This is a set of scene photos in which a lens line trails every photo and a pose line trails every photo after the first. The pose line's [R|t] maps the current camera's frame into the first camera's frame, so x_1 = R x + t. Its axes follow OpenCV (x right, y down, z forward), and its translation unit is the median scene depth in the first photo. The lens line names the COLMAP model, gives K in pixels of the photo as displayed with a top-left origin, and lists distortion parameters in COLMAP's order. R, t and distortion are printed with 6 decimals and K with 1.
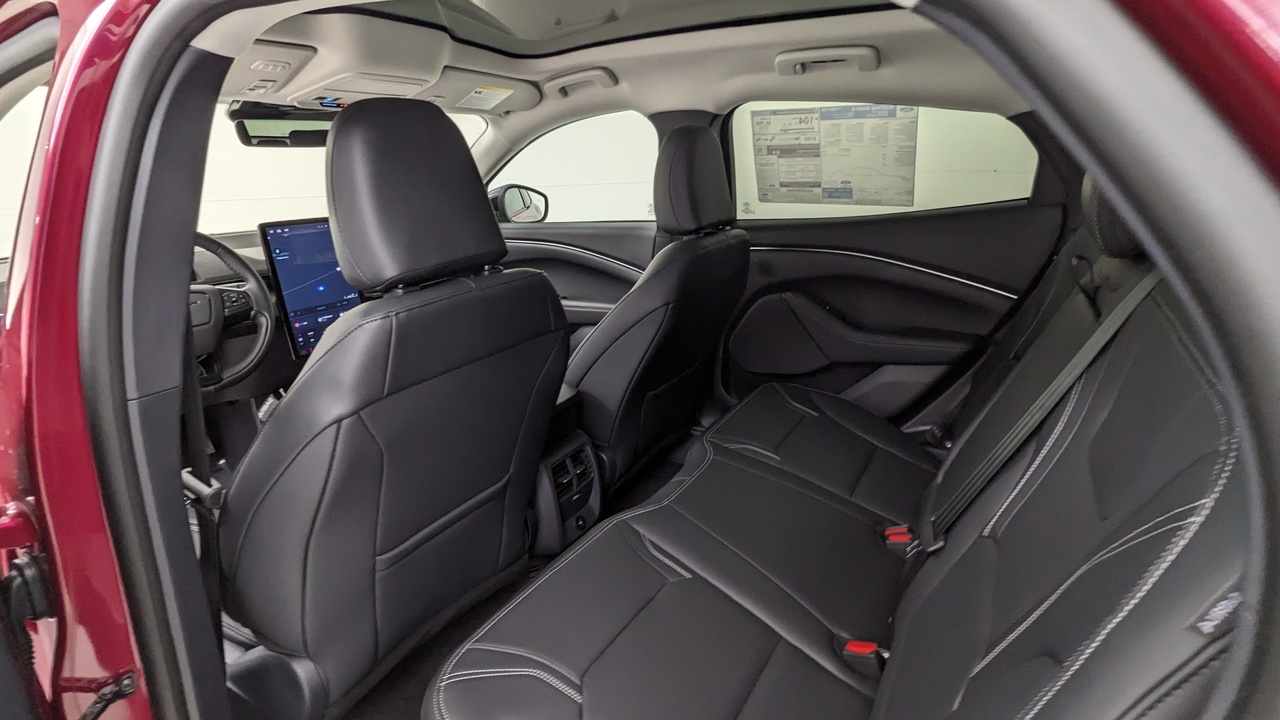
lens RADIAL K [[620.8, 0, 640.0], [0, 620.8, 360.0], [0, 0, 1]] dist [0.002915, -0.000494]
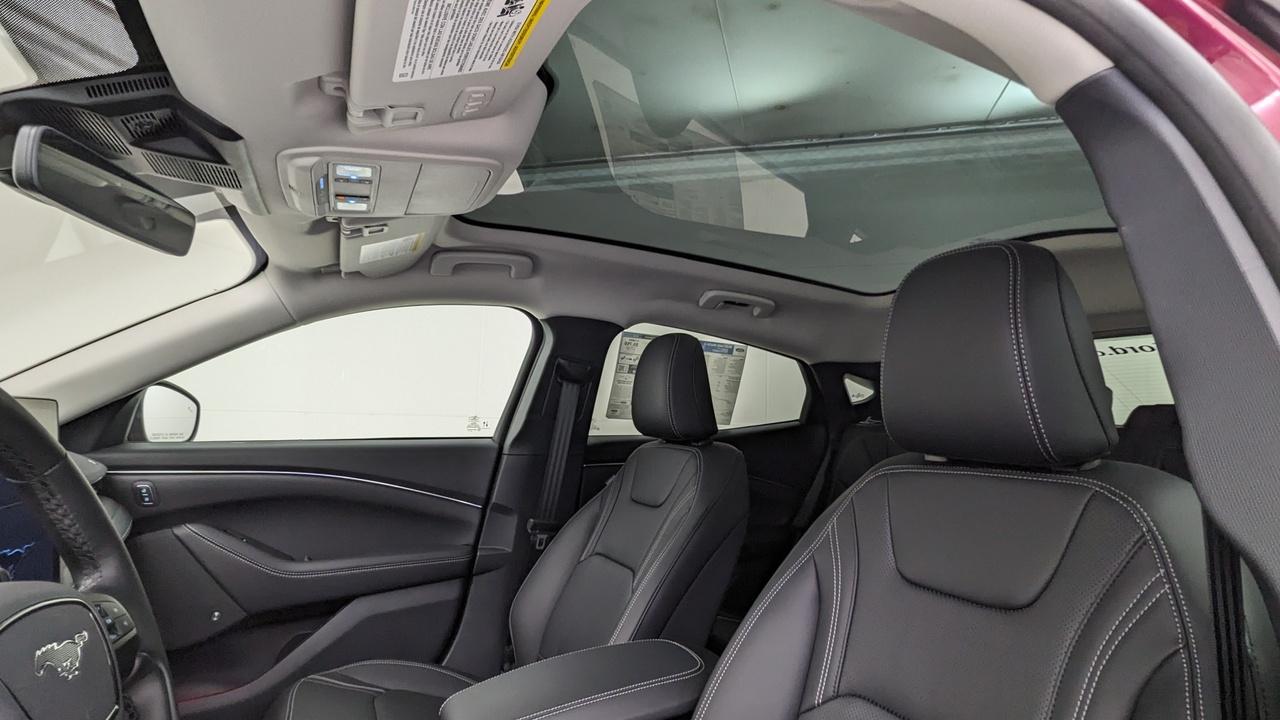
lens RADIAL K [[618.6, 0, 640.0], [0, 618.6, 360.0], [0, 0, 1]] dist [0.000395, 0.000627]
pose [[0.523792, 0.117688, 0.843678, -0.696239], [0.201811, 0.945071, -0.257125, -0.089589], [-0.827596, 0.304944, 0.471270, 0.530174]]
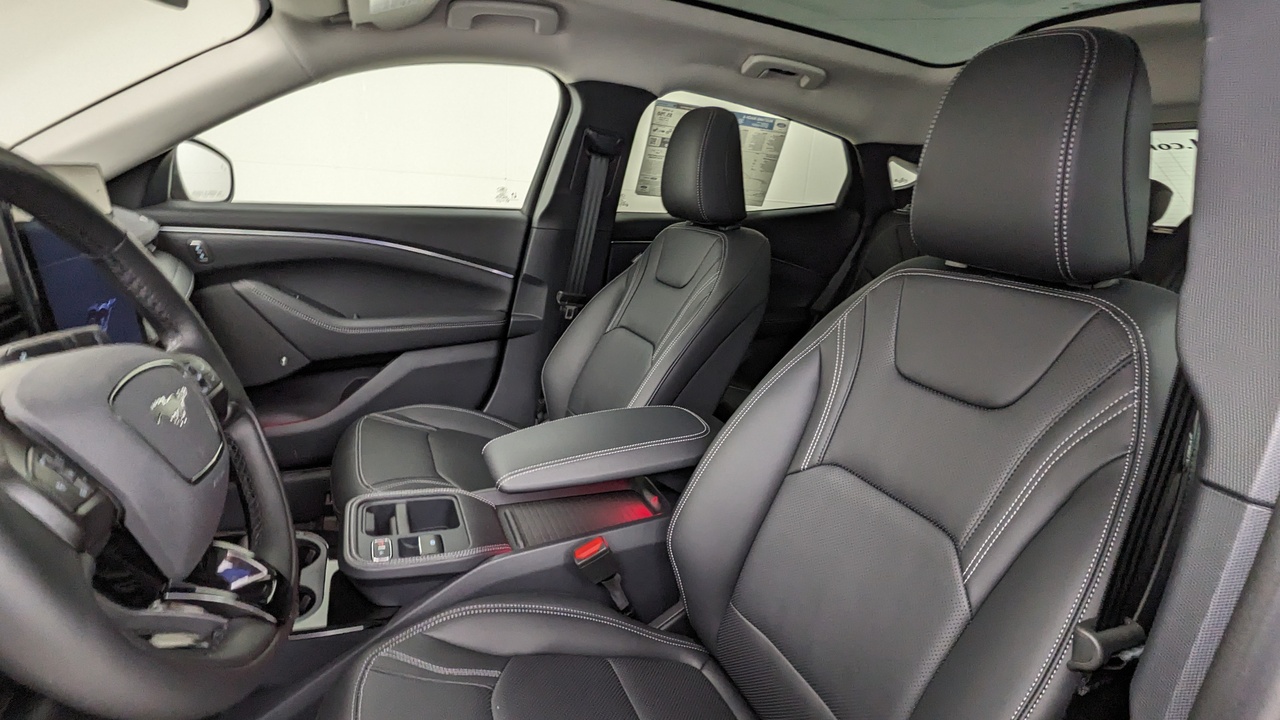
lens RADIAL K [[620.8, 0, 640.0], [0, 620.8, 360.0], [0, 0, 1]] dist [0.002915, -0.000494]
pose [[0.568369, -0.167273, 0.805591, -0.705589], [0.150030, 0.983771, 0.098420, -0.107616], [-0.808979, 0.064924, 0.584241, 0.508142]]
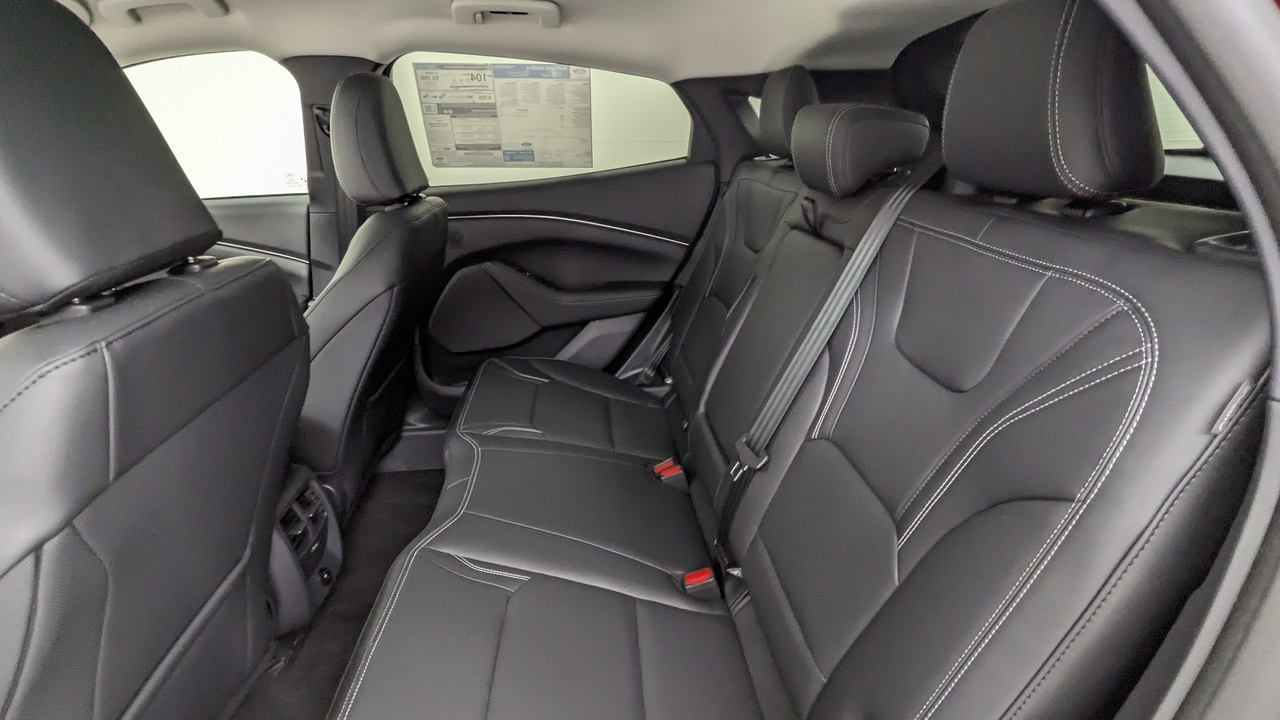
lens RADIAL K [[620.8, 0, 640.0], [0, 620.8, 360.0], [0, 0, 1]] dist [0.002915, -0.000494]
pose [[0.802815, -0.194833, 0.563497, -0.150293], [0.172049, 0.980600, 0.093931, -0.012892], [-0.570866, 0.021540, 0.820761, 0.100077]]
